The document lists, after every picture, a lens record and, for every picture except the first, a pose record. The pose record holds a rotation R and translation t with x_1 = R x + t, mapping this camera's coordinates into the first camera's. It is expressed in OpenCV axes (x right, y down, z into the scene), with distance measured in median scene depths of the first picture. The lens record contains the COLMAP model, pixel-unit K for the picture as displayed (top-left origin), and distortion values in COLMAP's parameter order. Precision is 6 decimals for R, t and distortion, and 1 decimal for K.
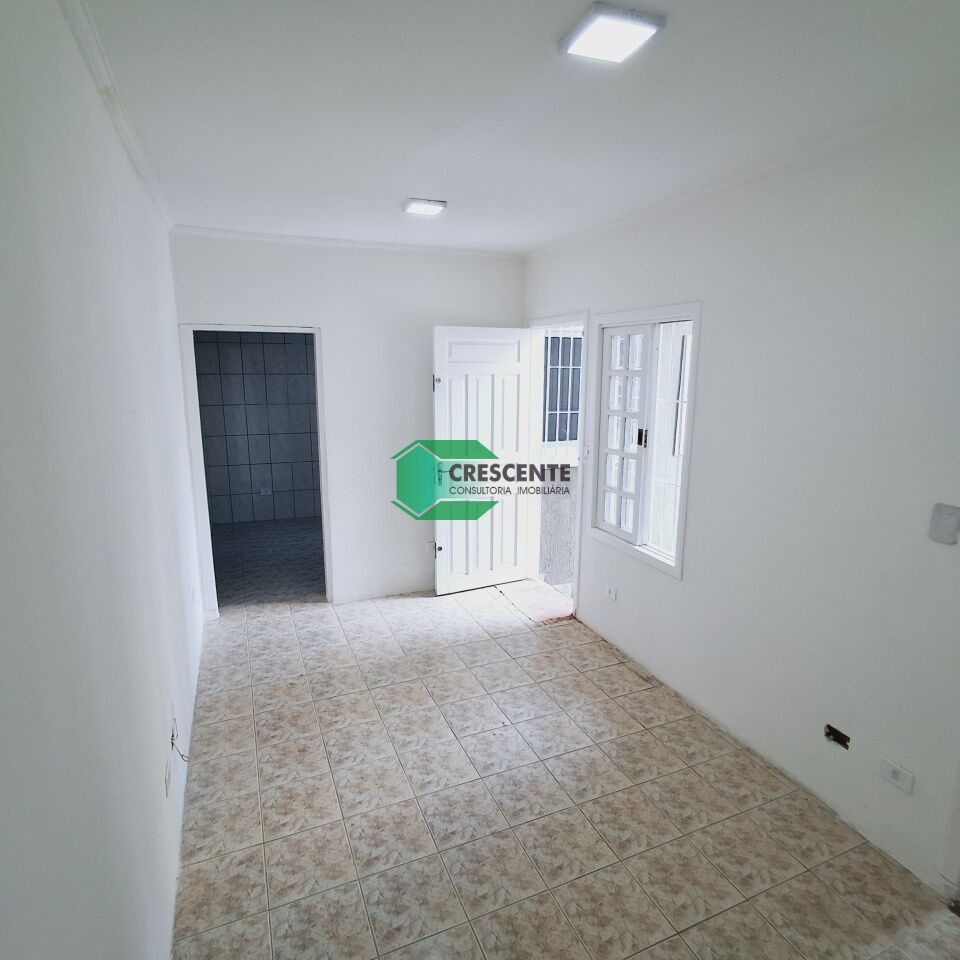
lens RADIAL K [[582.7, 0, 481.6], [0, 582.7, 485.5], [0, 0, 1]] dist [0.002423, -0.001694]
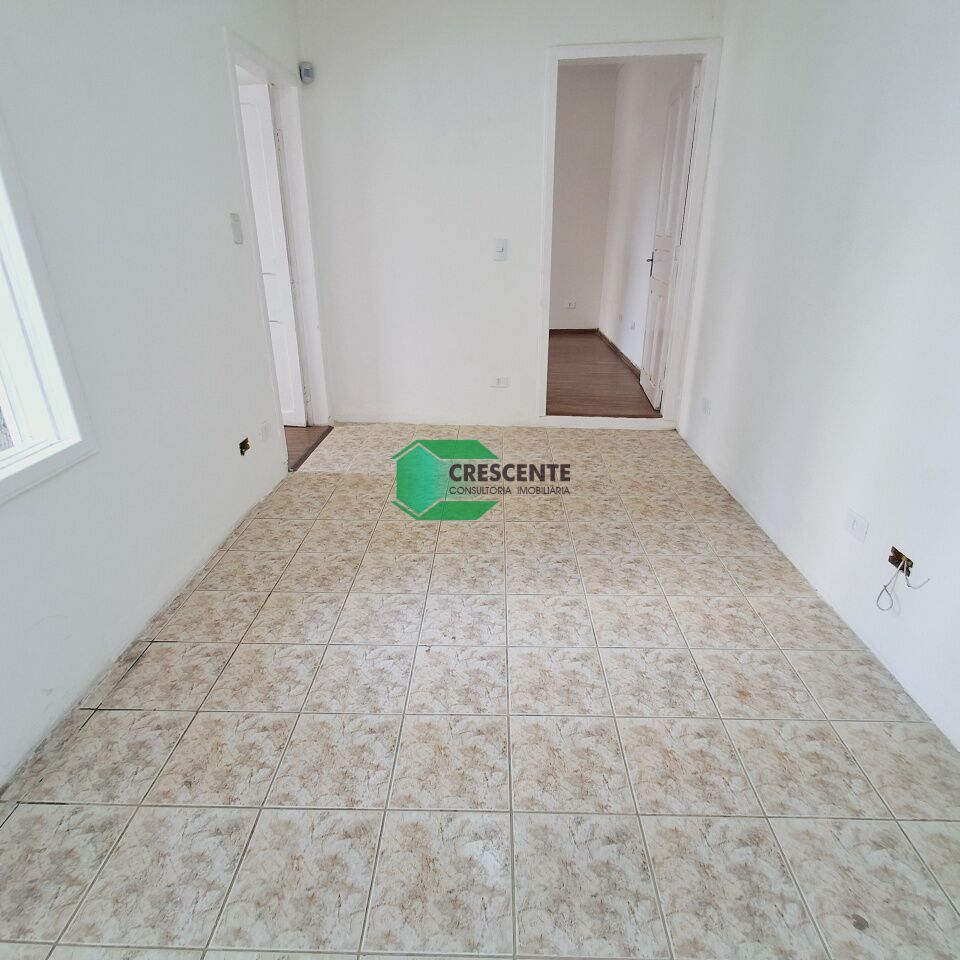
lens RADIAL K [[582.7, 0, 482.1], [0, 582.7, 475.4], [0, 0, 1]] dist [0.002423, -0.001694]
pose [[-0.909548, -0.161696, 0.382853, -0.250524], [0.086139, 0.827860, 0.554282, -0.116165], [-0.406574, 0.537124, -0.739050, 1.442449]]
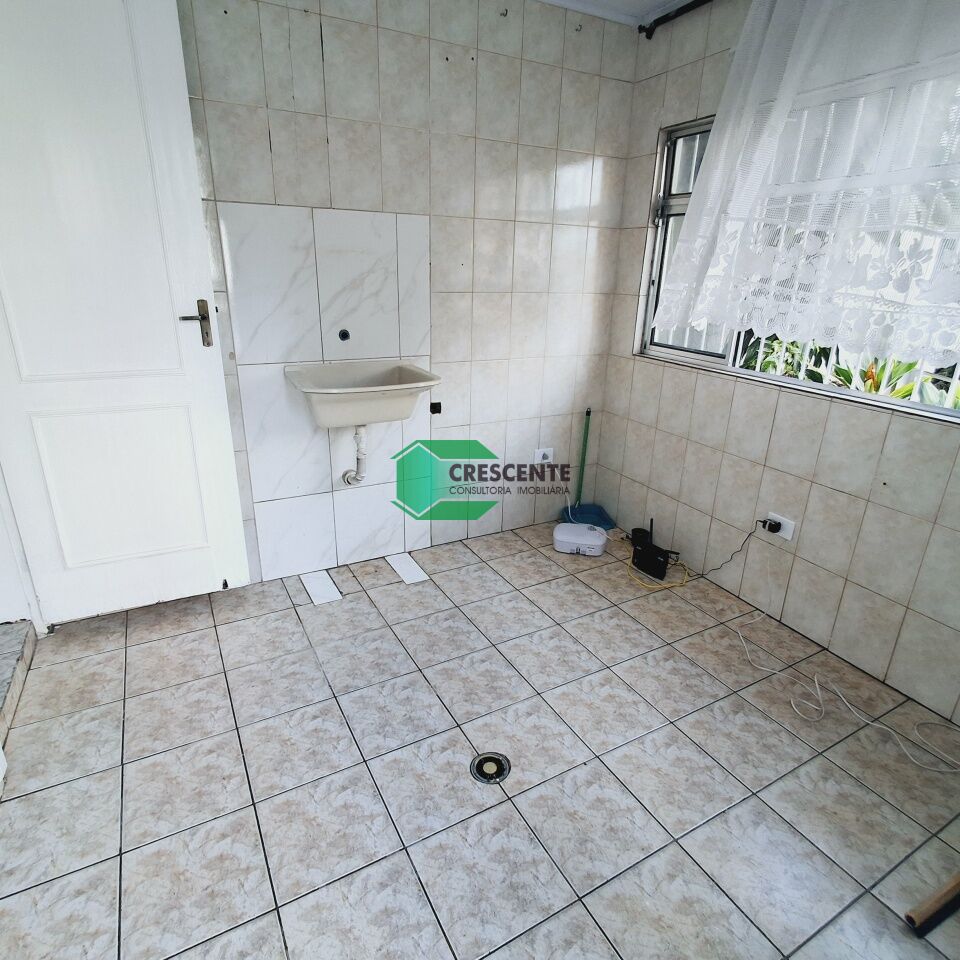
lens RADIAL K [[582.7, 0, 504.0], [0, 582.7, 488.9], [0, 0, 1]] dist [0.002423, -0.001694]
pose [[-0.991250, 0.007532, -0.131787, -0.140849], [-0.063320, 0.848877, 0.524784, -0.126505], [0.115823, 0.528536, -0.840972, 1.488834]]
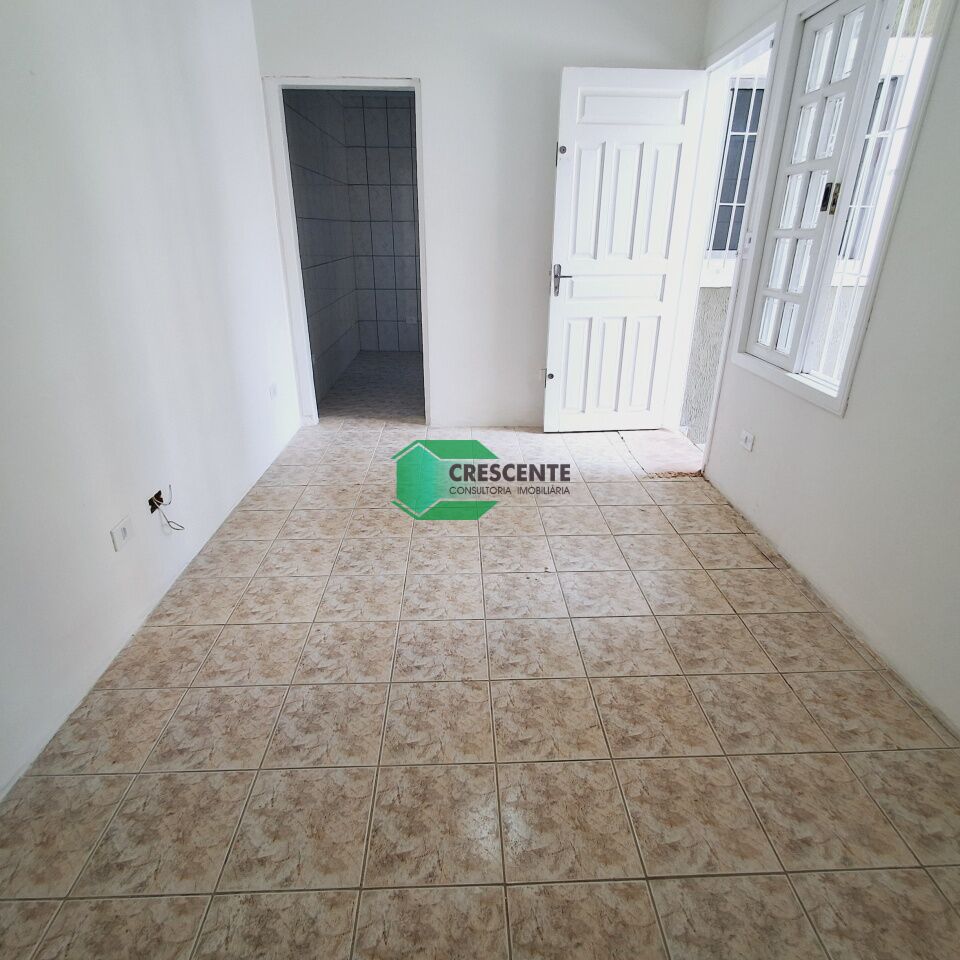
lens RADIAL K [[582.7, 0, 479.2], [0, 582.7, 482.0], [0, 0, 1]] dist [0.002423, -0.001694]
pose [[0.932788, 0.142395, -0.331103, 0.212407], [-0.073026, 0.974262, 0.213263, 0.138281], [0.352949, -0.174750, 0.919179, 0.273876]]
